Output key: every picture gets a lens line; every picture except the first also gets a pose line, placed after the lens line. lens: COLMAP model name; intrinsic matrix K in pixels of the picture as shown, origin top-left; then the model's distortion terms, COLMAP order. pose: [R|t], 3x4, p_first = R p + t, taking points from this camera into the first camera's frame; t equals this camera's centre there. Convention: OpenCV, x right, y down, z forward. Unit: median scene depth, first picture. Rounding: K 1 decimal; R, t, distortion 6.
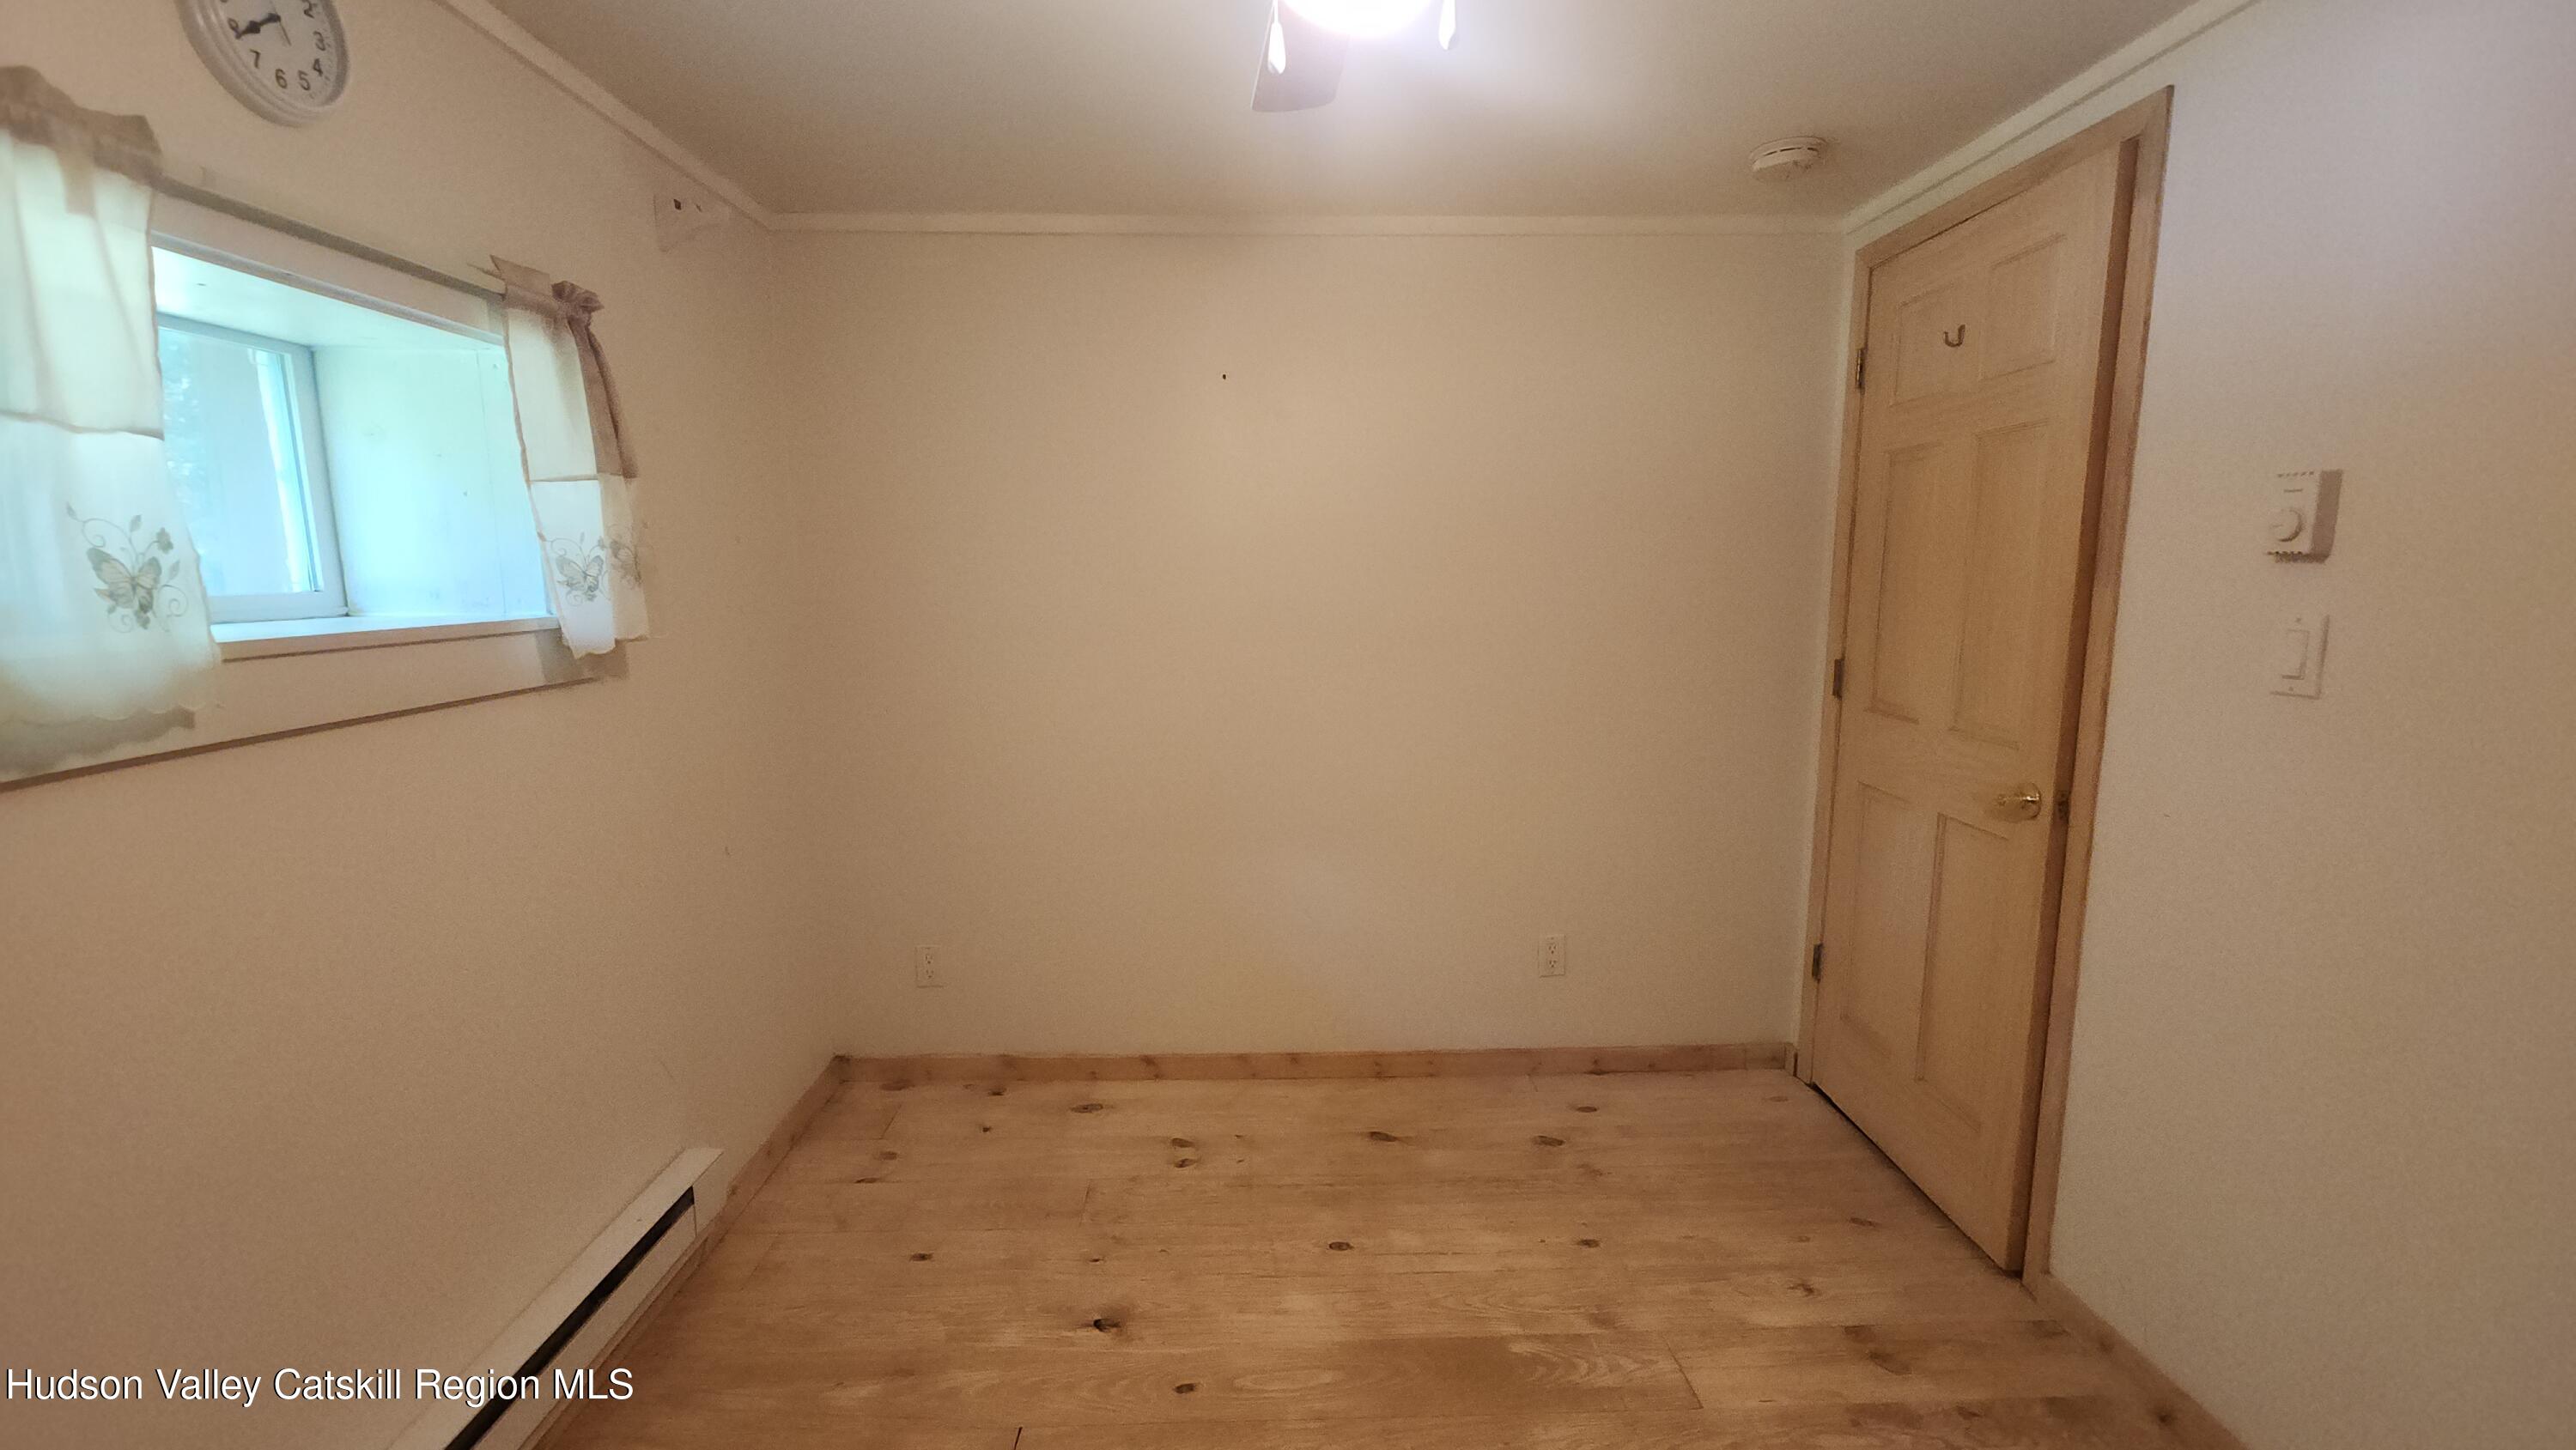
lens RADIAL K [[1042.5, 0, 1275.8], [0, 1042.5, 723.6], [0, 0, 1]] dist [0.001915, -0.004378]
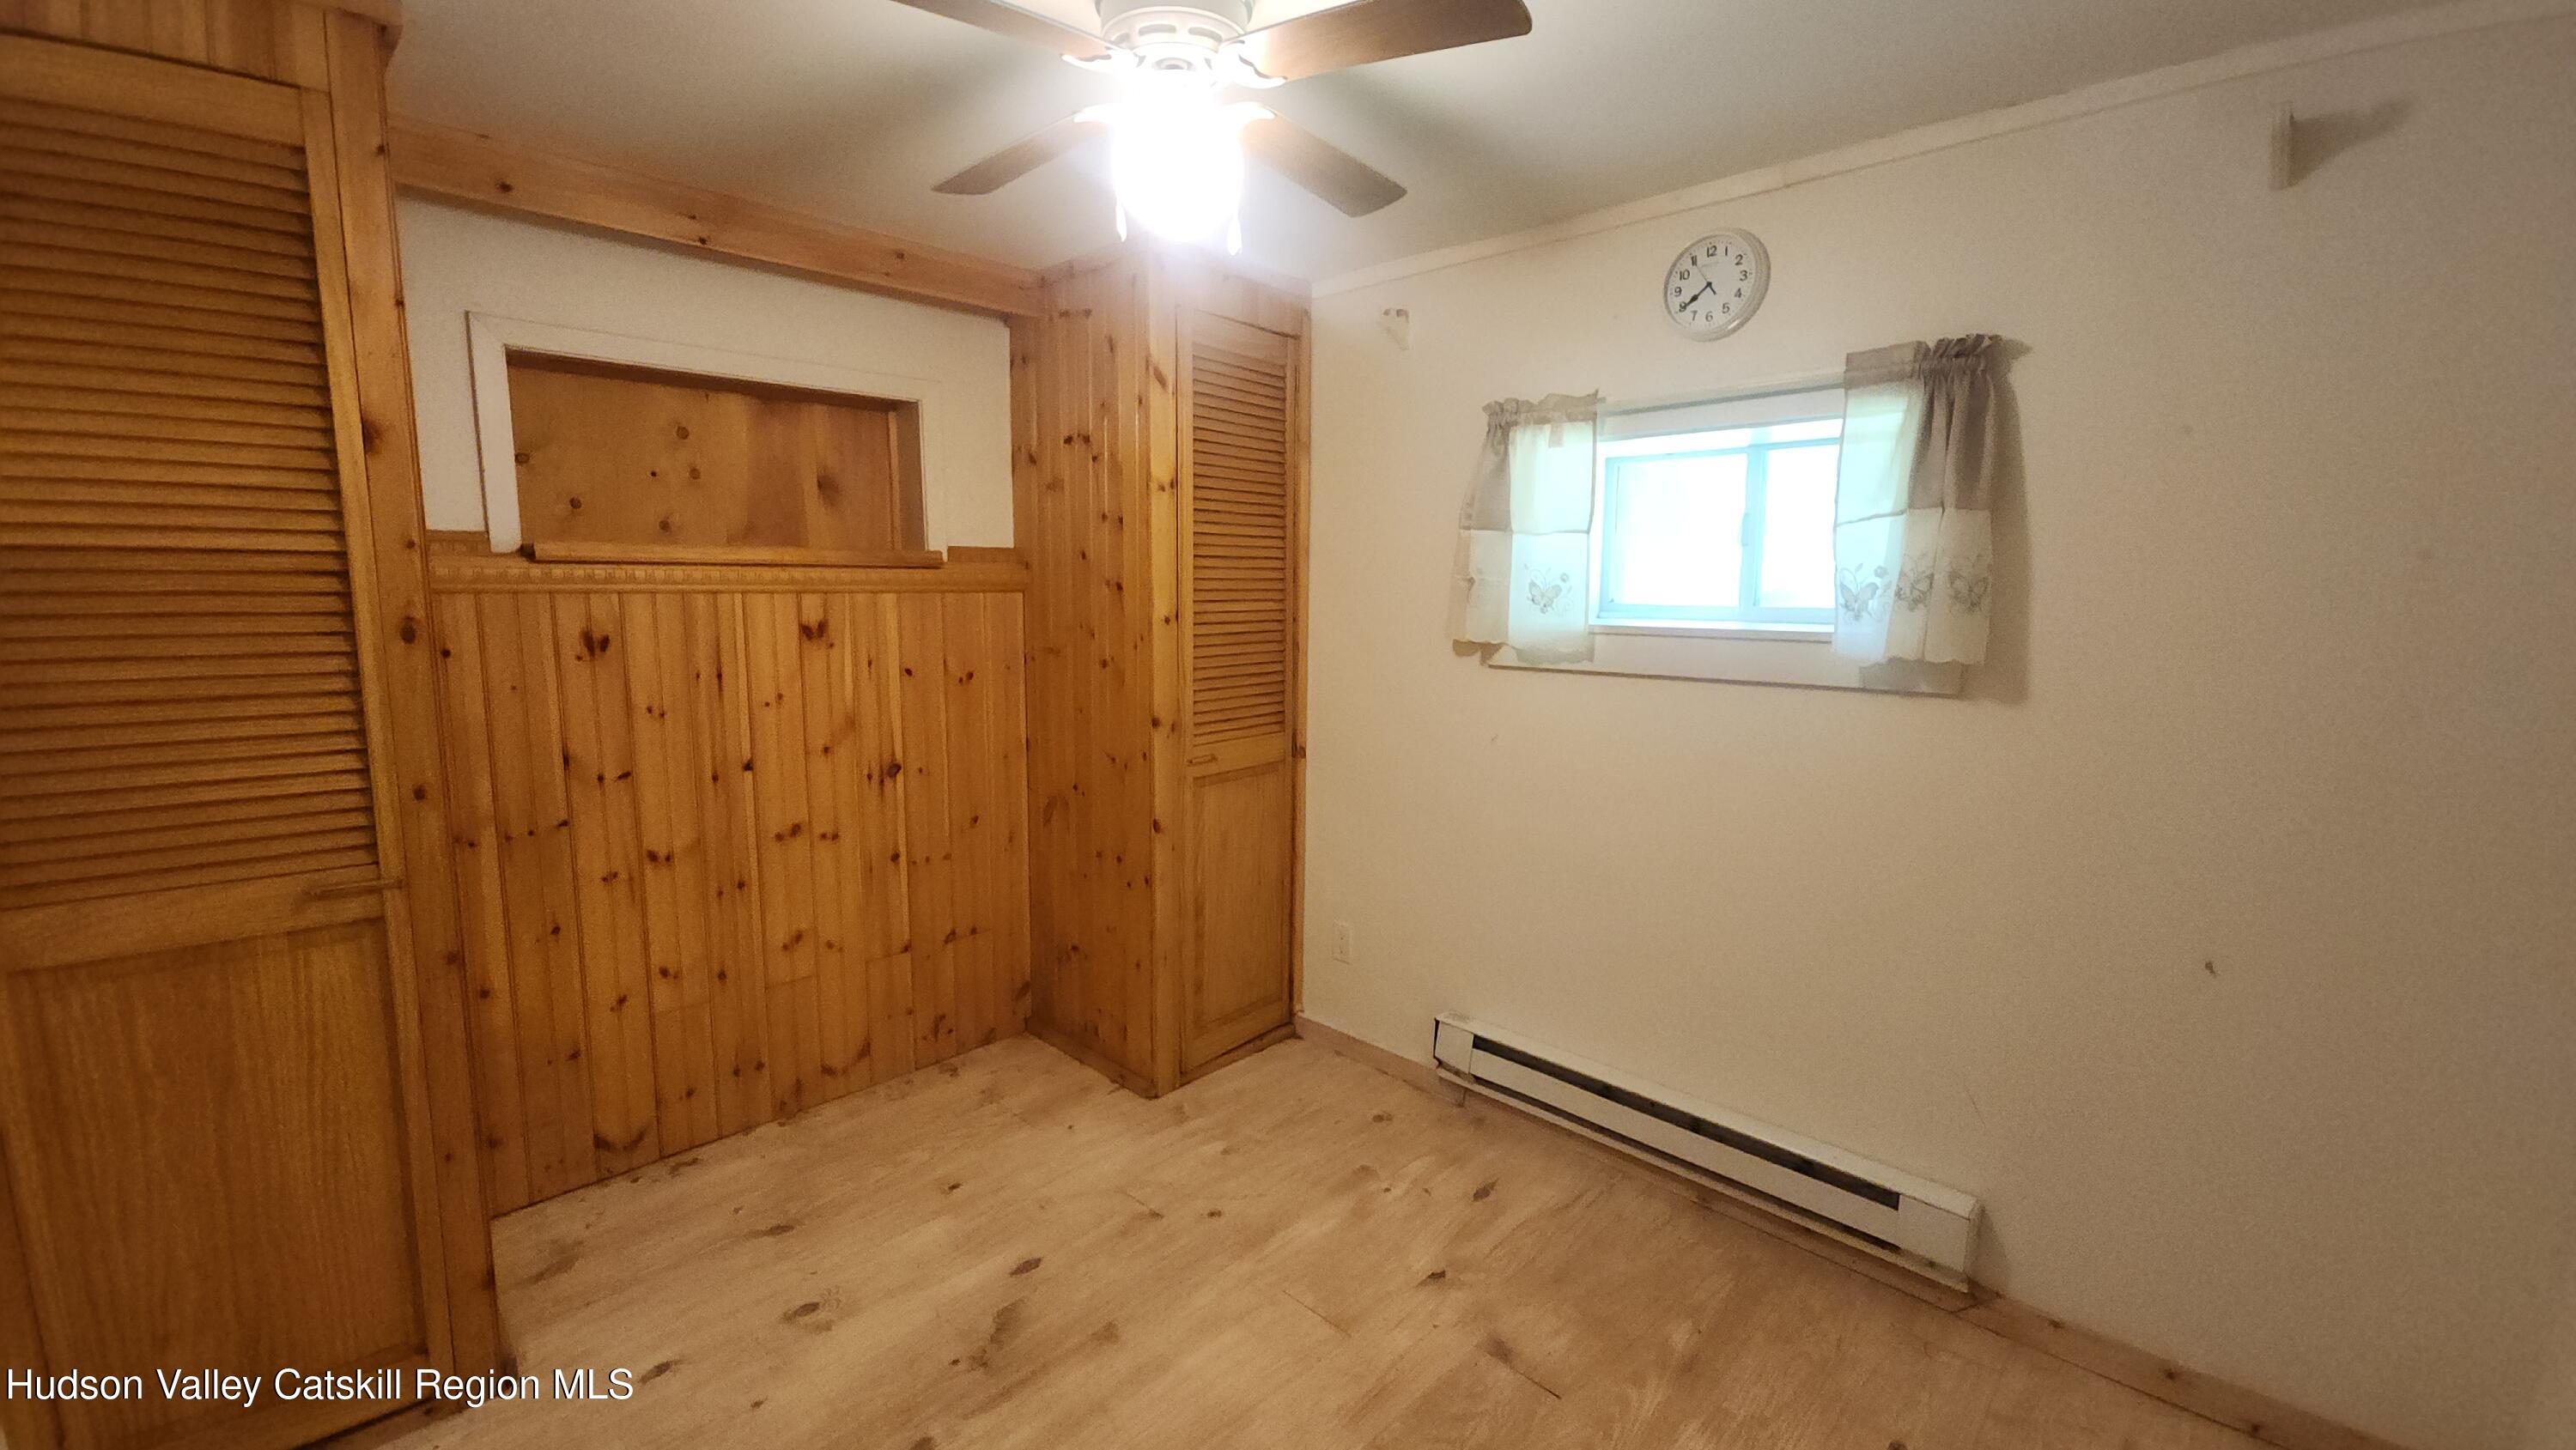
lens RADIAL K [[1042.5, 0, 1275.8], [0, 1042.5, 723.6], [0, 0, 1]] dist [0.001915, -0.004378]
pose [[-0.716879, 0.095073, -0.690684, 0.642484], [-0.104801, 0.964708, 0.241568, -0.219986], [0.689275, 0.245560, -0.681615, 1.371949]]
